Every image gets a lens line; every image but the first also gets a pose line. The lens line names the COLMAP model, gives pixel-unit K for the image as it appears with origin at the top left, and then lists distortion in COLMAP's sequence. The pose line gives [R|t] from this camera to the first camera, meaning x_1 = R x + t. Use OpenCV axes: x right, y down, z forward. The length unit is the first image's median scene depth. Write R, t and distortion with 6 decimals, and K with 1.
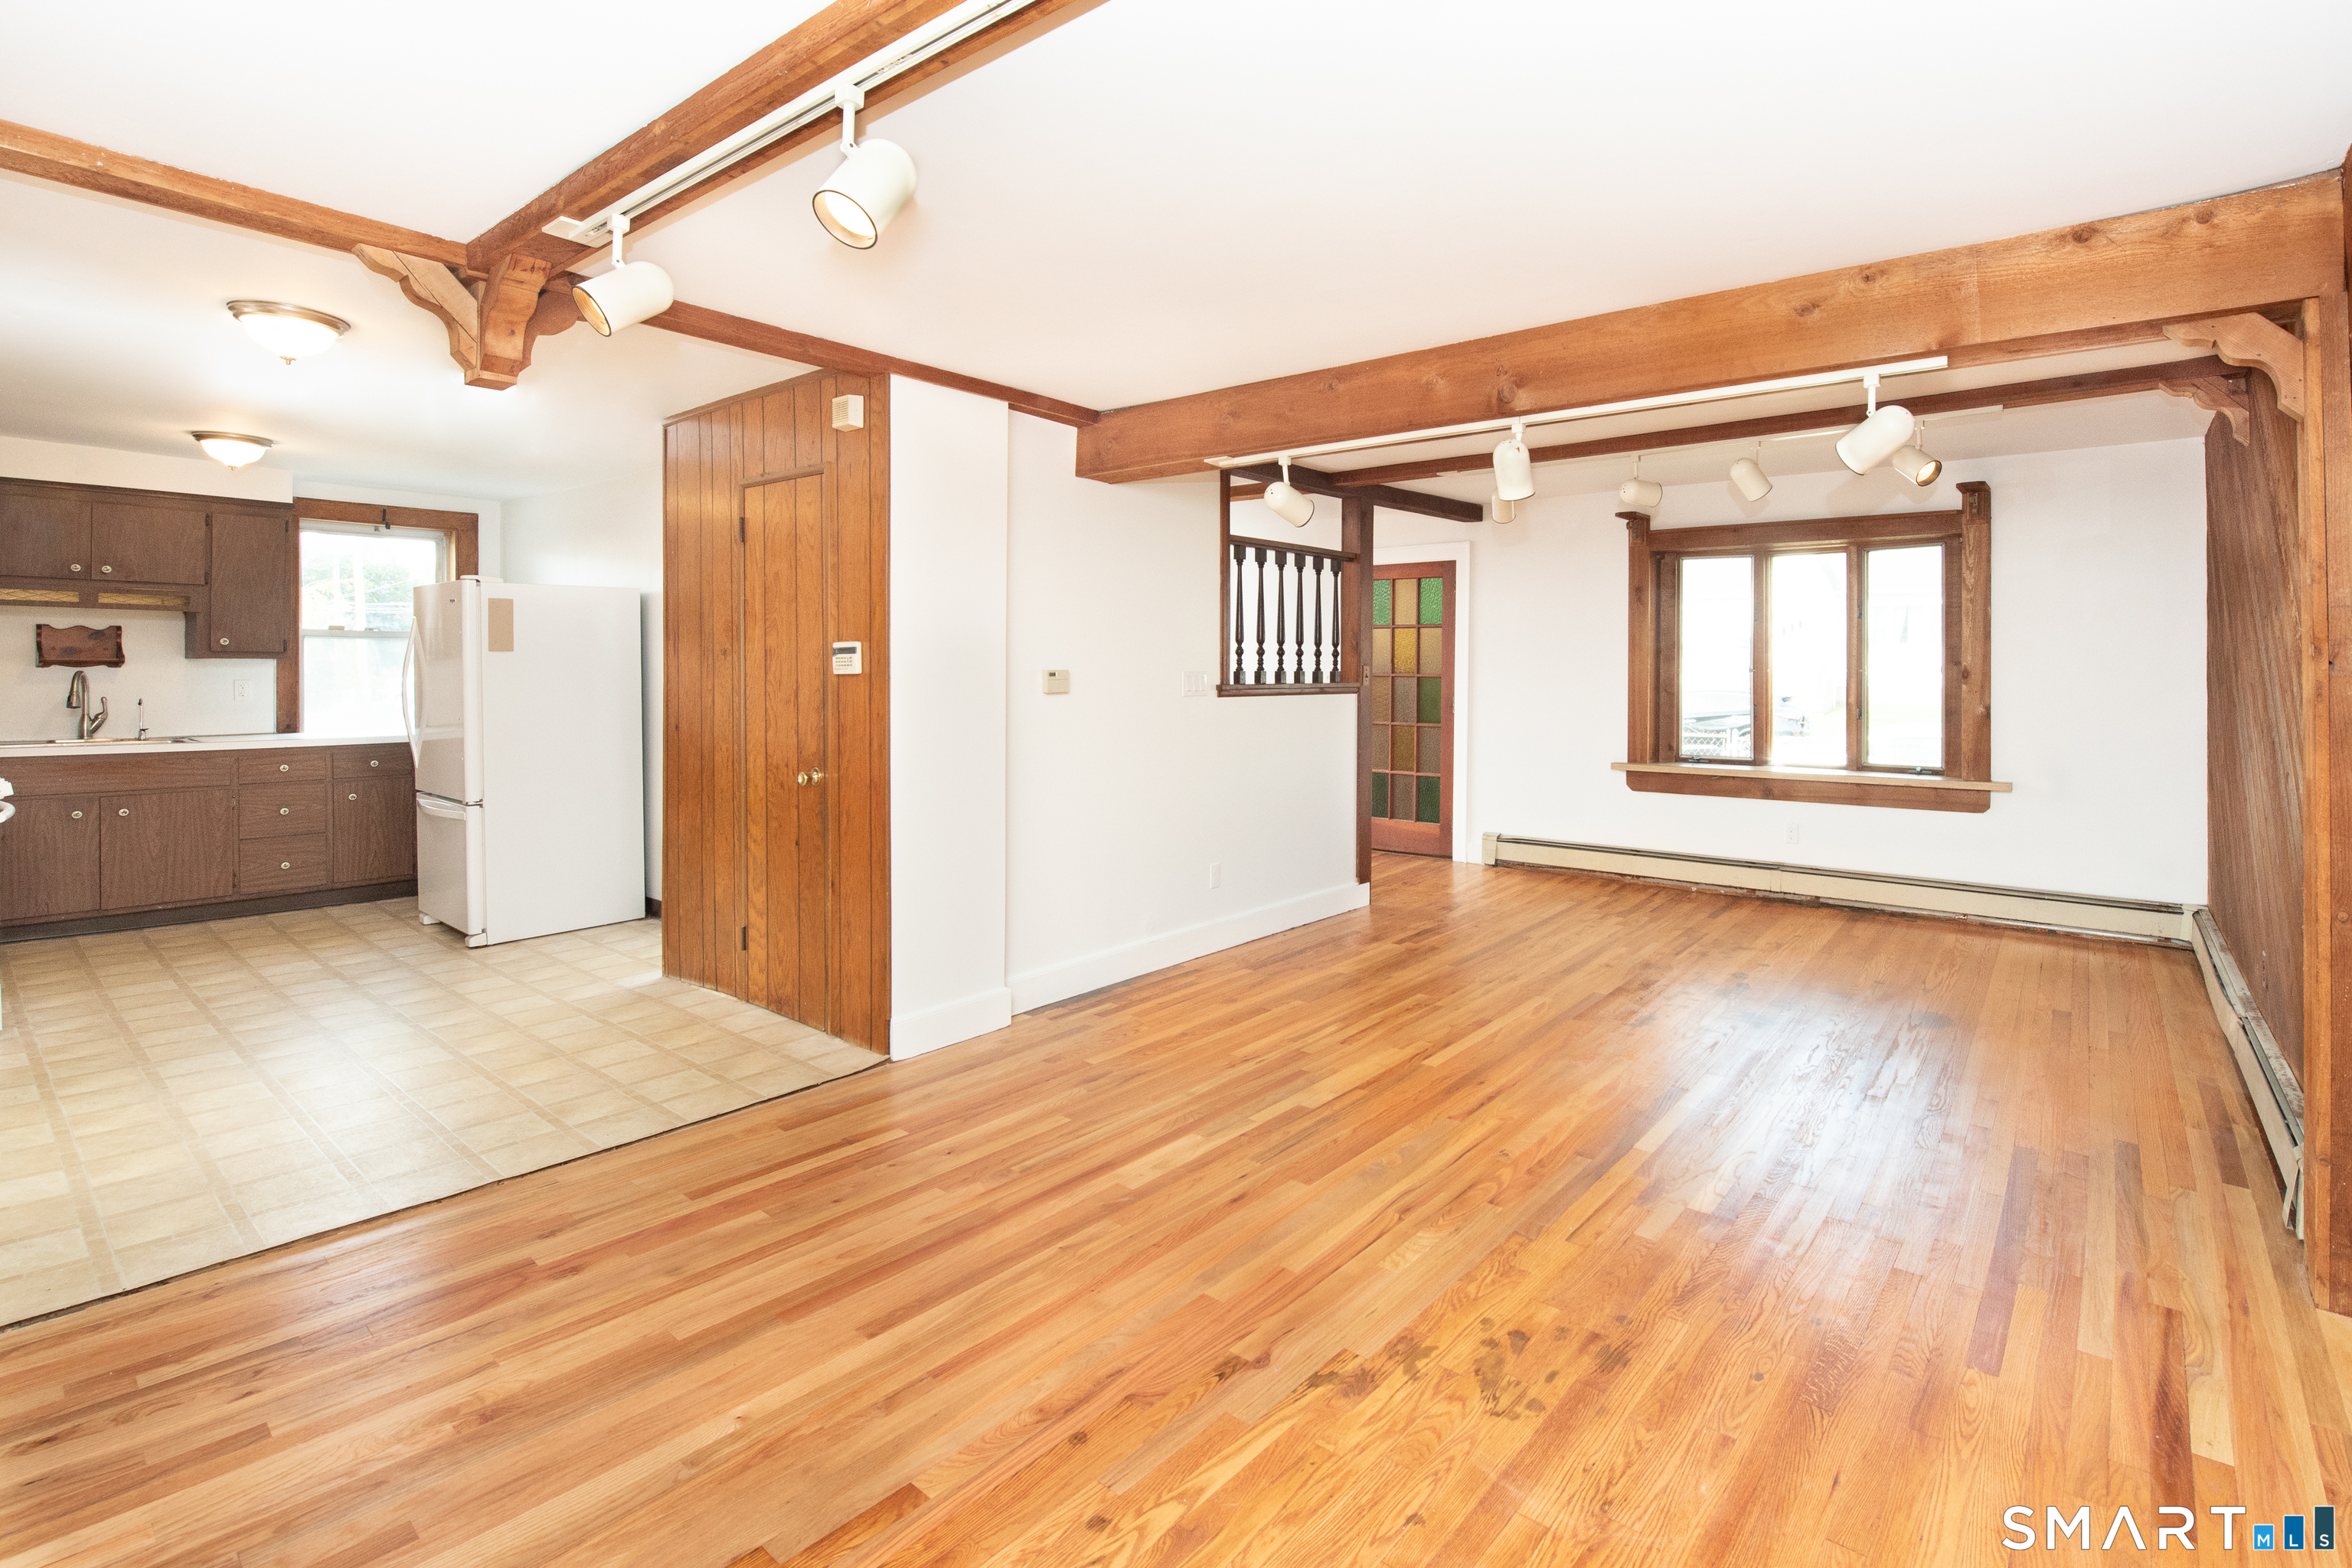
lens RADIAL K [[1081.2, 0, 1218.3], [0, 1081.2, 683.3], [0, 0, 1]] dist [-0.002953, -0.003059]
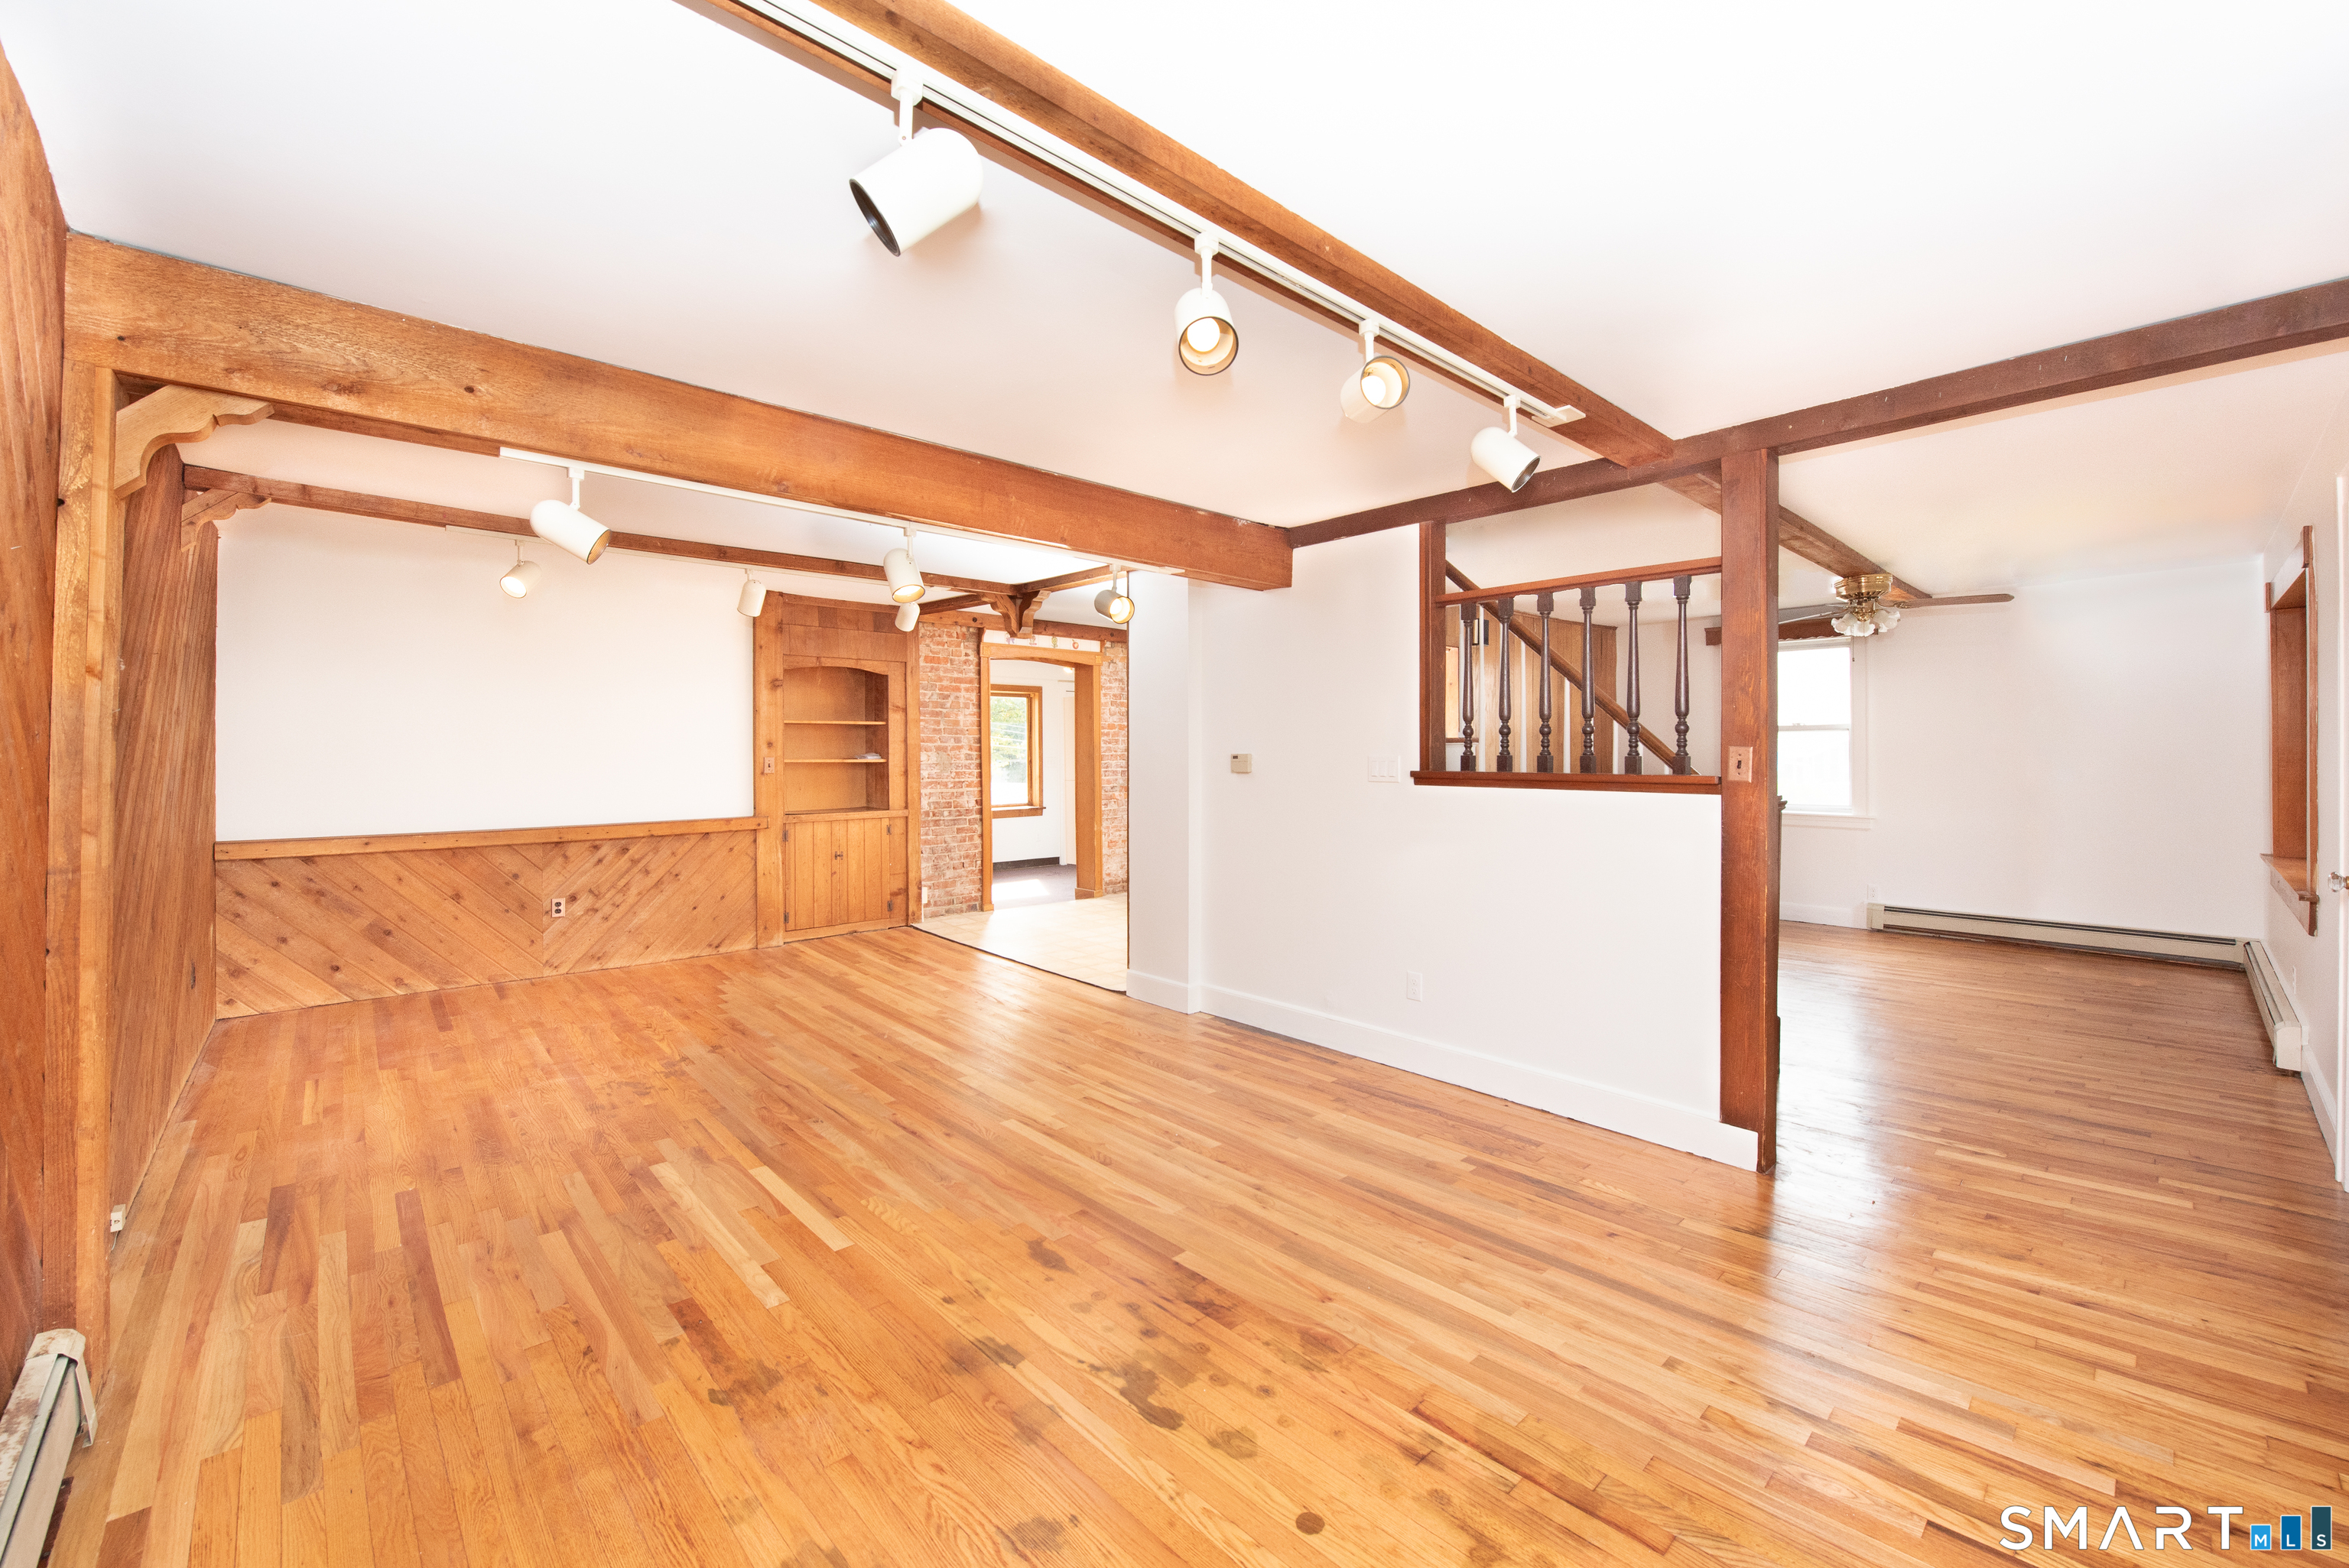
lens RADIAL K [[915.2, 0, 1215.4], [0, 915.2, 749.7], [0, 0, 1]] dist [-0.006863, 0.000009]
pose [[-0.096303, -0.004154, -0.995343, 1.455295], [-0.012857, 0.999913, -0.002929, -0.021971], [0.995269, 0.012515, -0.096348, 1.737469]]
